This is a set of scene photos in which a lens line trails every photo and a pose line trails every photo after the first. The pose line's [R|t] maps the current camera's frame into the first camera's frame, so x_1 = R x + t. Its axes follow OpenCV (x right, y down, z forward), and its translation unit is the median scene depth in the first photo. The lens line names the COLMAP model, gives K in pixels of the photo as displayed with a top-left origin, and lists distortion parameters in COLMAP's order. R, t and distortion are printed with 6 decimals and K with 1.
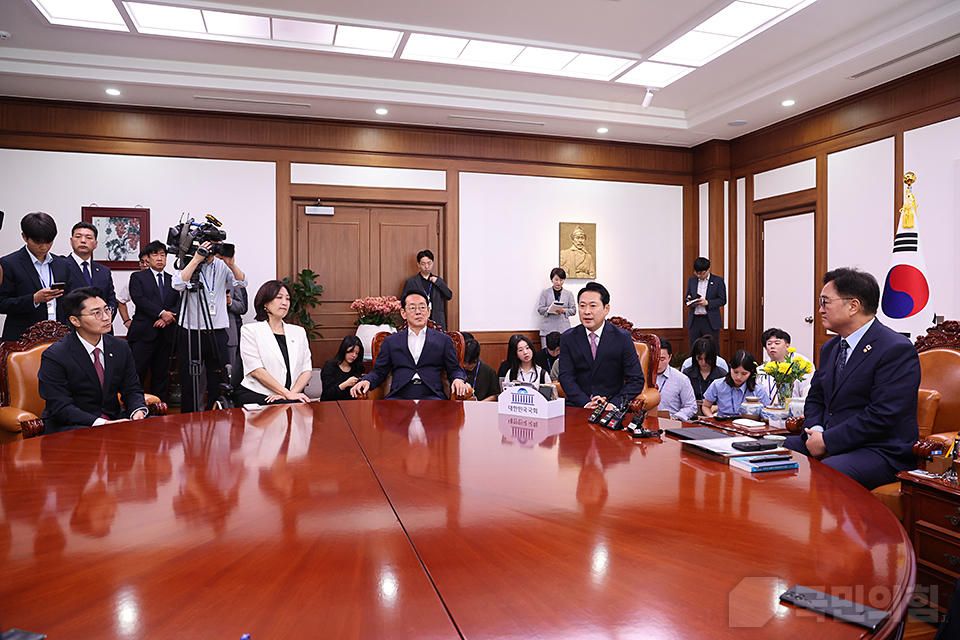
lens RADIAL K [[665.2, 0, 480.0], [0, 665.2, 320.0], [0, 0, 1]] dist [-0.097745, 0.076256]
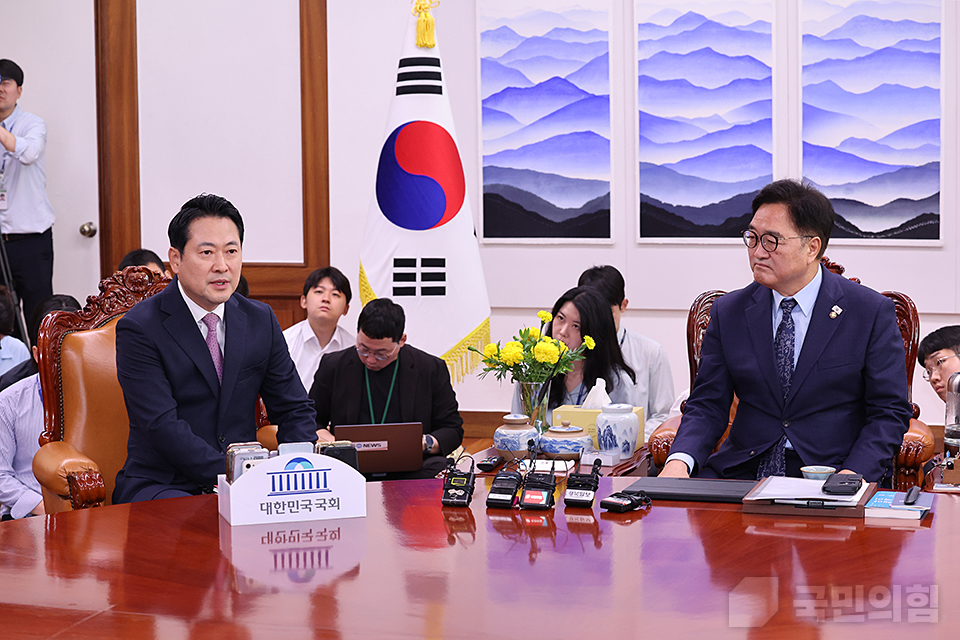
lens RADIAL K [[1974.5, 0, 481.6], [0, 1974.5, 334.4], [0, 0, 1]] dist [-0.200131, -0.252960]
pose [[0.555495, -0.091036, 0.826521, -0.516114], [0.028323, 0.995484, 0.090611, -0.051432], [-0.831037, -0.026925, 0.555565, 0.104158]]
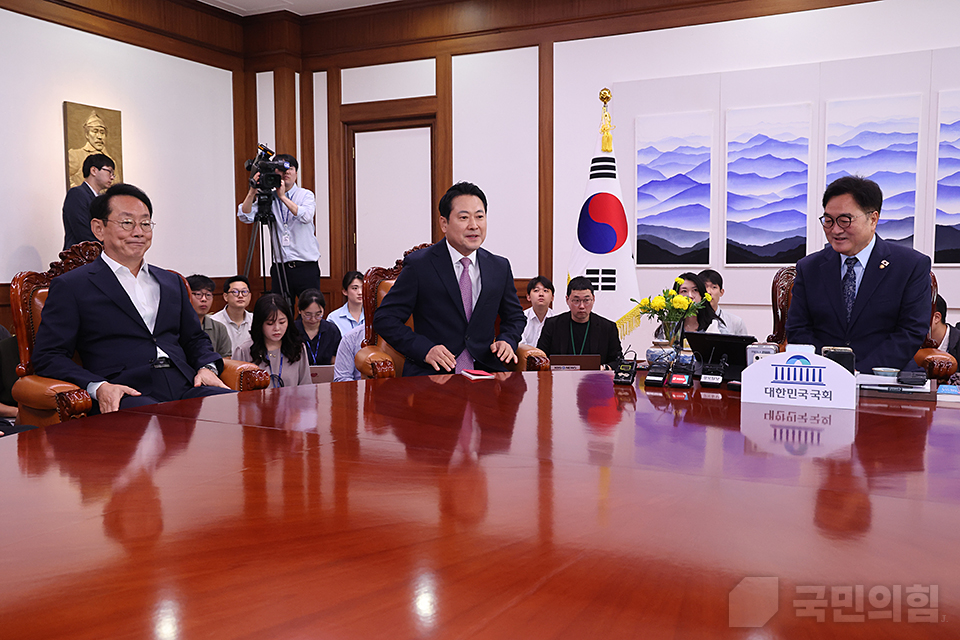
lens RADIAL K [[888.6, 0, 480.0], [0, 888.6, 320.0], [0, 0, 1]] dist [-0.011378, 0.088742]
pose [[0.686304, -0.050855, 0.725535, -0.315797], [0.017165, 0.998407, 0.053744, 0.017981], [-0.727112, -0.024431, 0.686084, 0.249027]]
